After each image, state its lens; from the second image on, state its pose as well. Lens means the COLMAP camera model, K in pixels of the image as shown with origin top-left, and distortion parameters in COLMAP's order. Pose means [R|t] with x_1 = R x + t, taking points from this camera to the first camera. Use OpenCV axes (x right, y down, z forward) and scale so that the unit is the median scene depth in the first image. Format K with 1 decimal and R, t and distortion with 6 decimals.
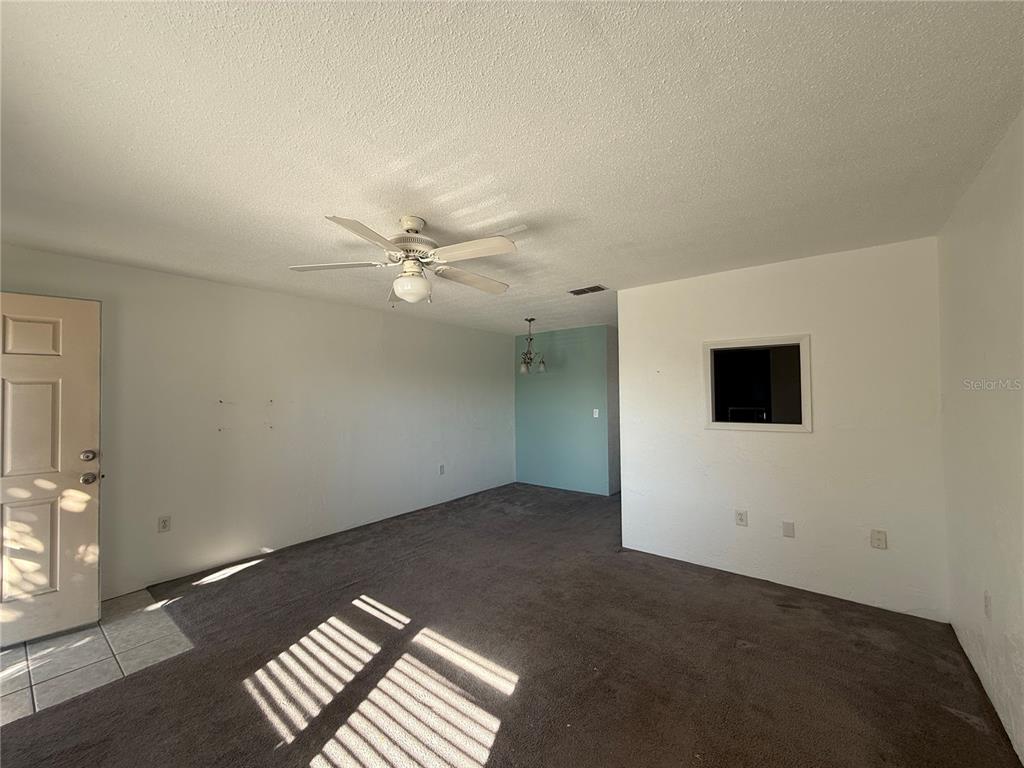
lens RADIAL K [[406.2, 0, 503.8], [0, 406.2, 390.1], [0, 0, 1]] dist [0.003564, 0.000692]
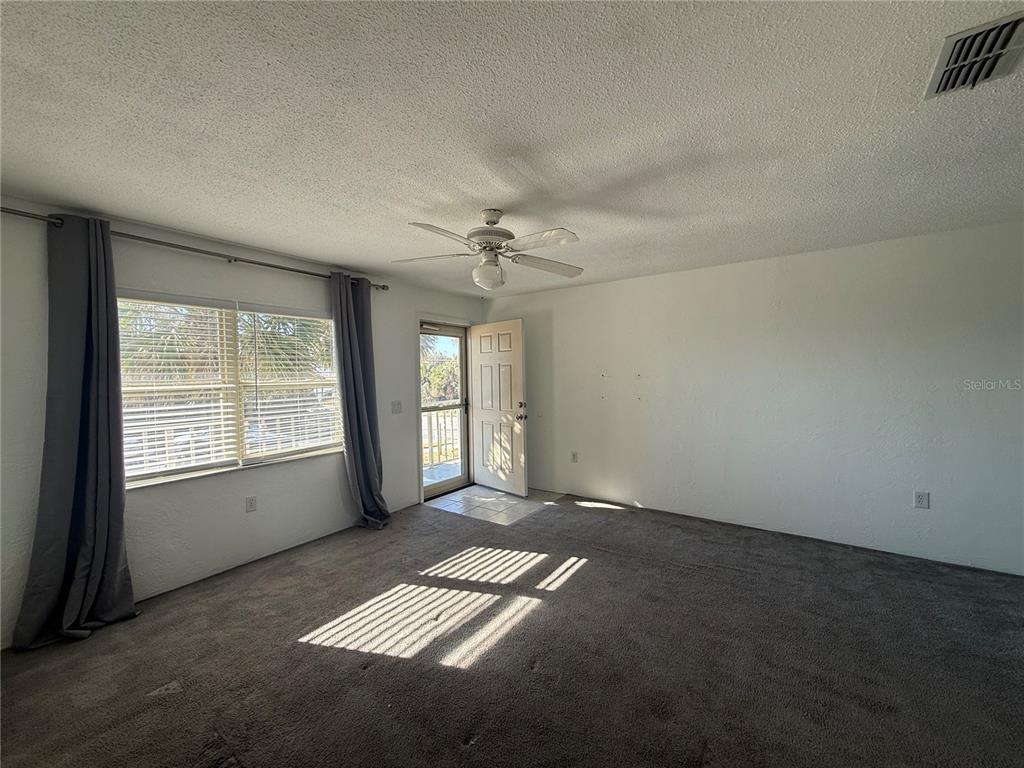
lens RADIAL K [[406.2, 0, 513.3], [0, 406.2, 388.3], [0, 0, 1]] dist [0.003564, 0.000692]
pose [[0.061025, 0.043919, -0.997170, 0.627264], [0.025349, 0.998641, 0.045535, 0.003789], [0.997814, -0.028056, 0.059829, 0.695172]]
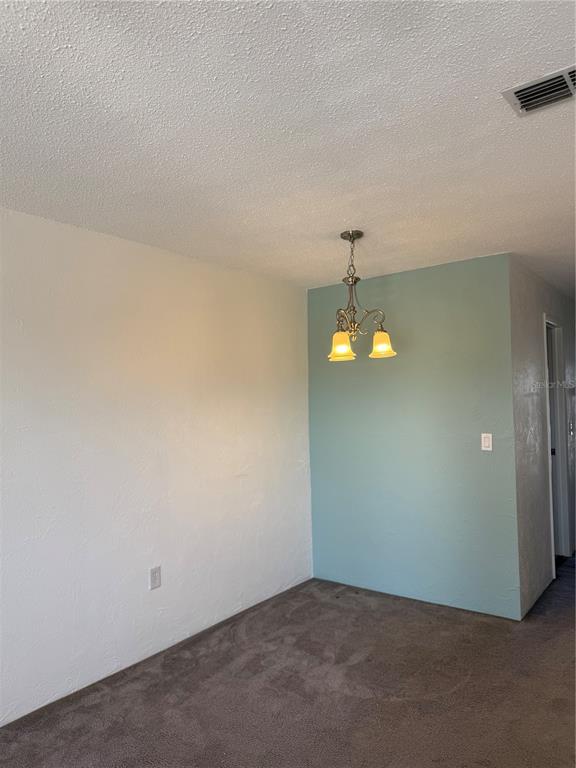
lens RADIAL K [[535.9, 0, 289.5], [0, 535.9, 381.8], [0, 0, 1]] dist [-0.005098, -0.002729]
pose [[0.999271, -0.011186, 0.036497, -0.044165], [0.012198, 0.999544, -0.027605, 0.001105], [-0.036171, 0.028030, 0.998952, 0.690877]]
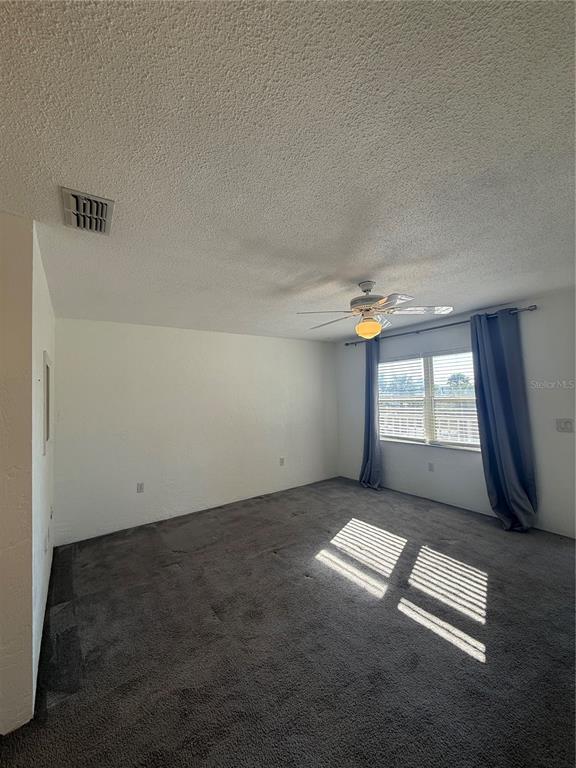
lens RADIAL K [[304.6, 0, 289.5], [0, 304.6, 382.1], [0, 0, 1]] dist [0.003564, 0.000692]
pose [[-0.963316, 0.052243, 0.263234, -0.161554], [0.038797, 0.997675, -0.056025, 0.002975], [-0.265549, -0.043757, -0.963104, 1.534858]]
